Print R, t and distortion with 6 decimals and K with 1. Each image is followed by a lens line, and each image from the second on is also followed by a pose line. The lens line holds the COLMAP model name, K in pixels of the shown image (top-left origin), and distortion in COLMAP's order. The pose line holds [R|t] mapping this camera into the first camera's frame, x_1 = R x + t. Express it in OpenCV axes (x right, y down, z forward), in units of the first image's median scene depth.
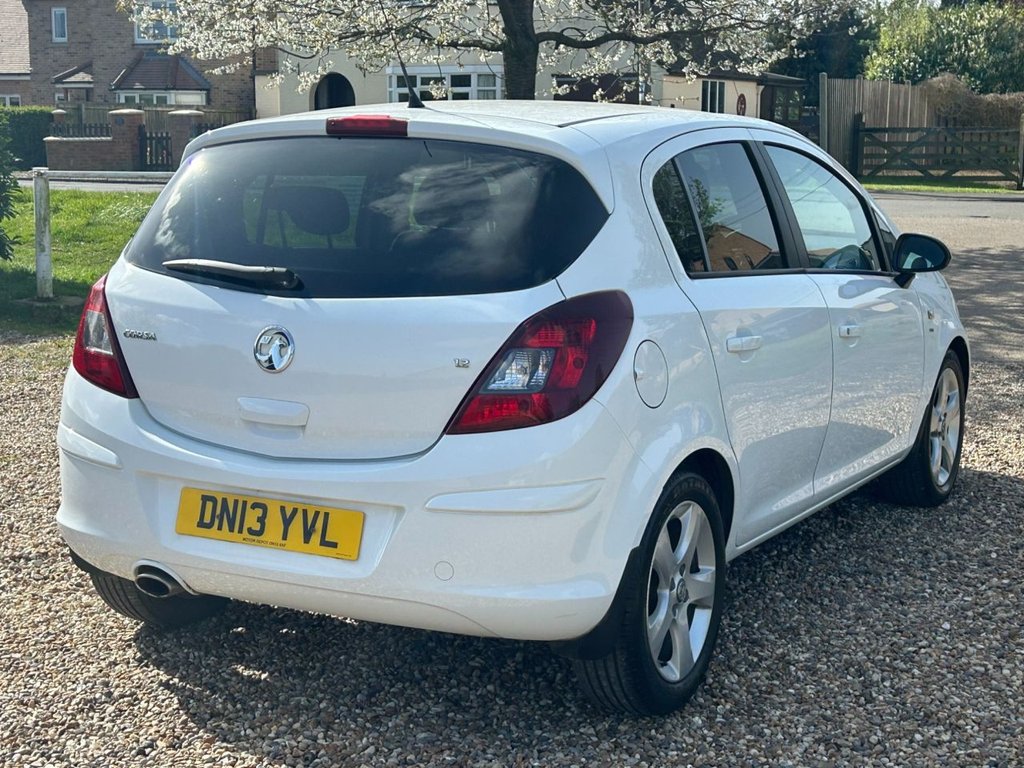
lens RADIAL K [[1653.2, 0, 512.0], [0, 1653.2, 384.0], [0, 0, 1]] dist [0.233605, -0.831030]
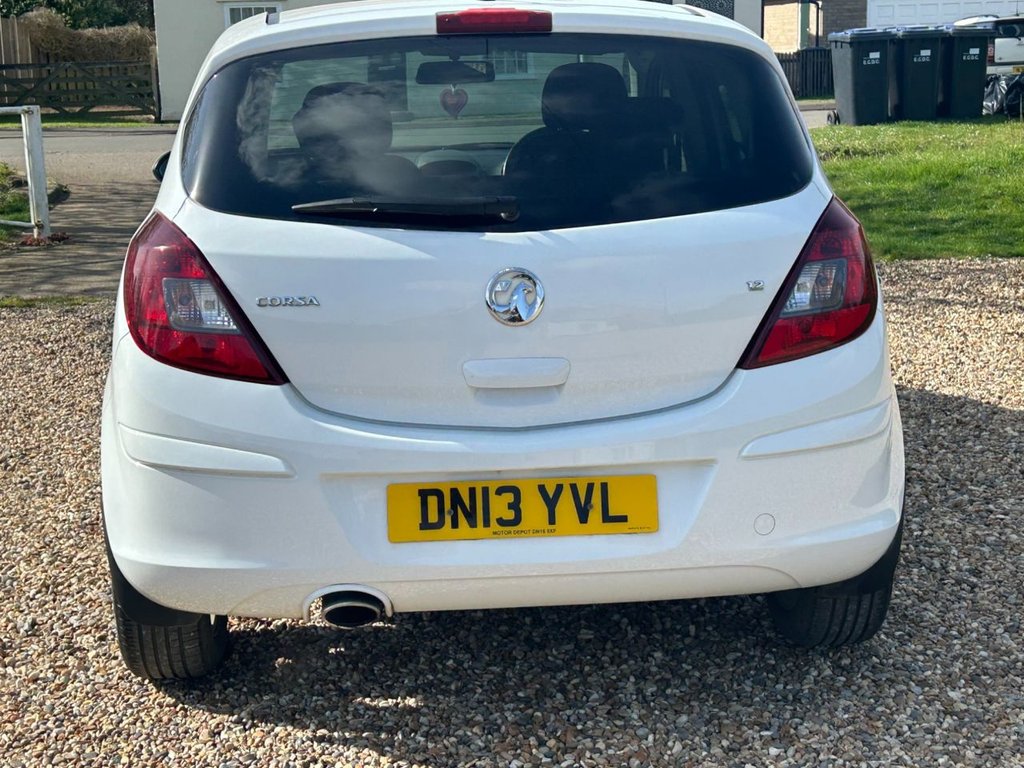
lens RADIAL K [[1653.2, 0, 512.0], [0, 1653.2, 384.0], [0, 0, 1]] dist [0.233605, -0.831030]
pose [[0.850657, -0.131893, 0.508908, -0.553349], [0.113836, 0.991263, 0.066625, -0.032092], [-0.513249, 0.001257, 0.858239, 0.297117]]
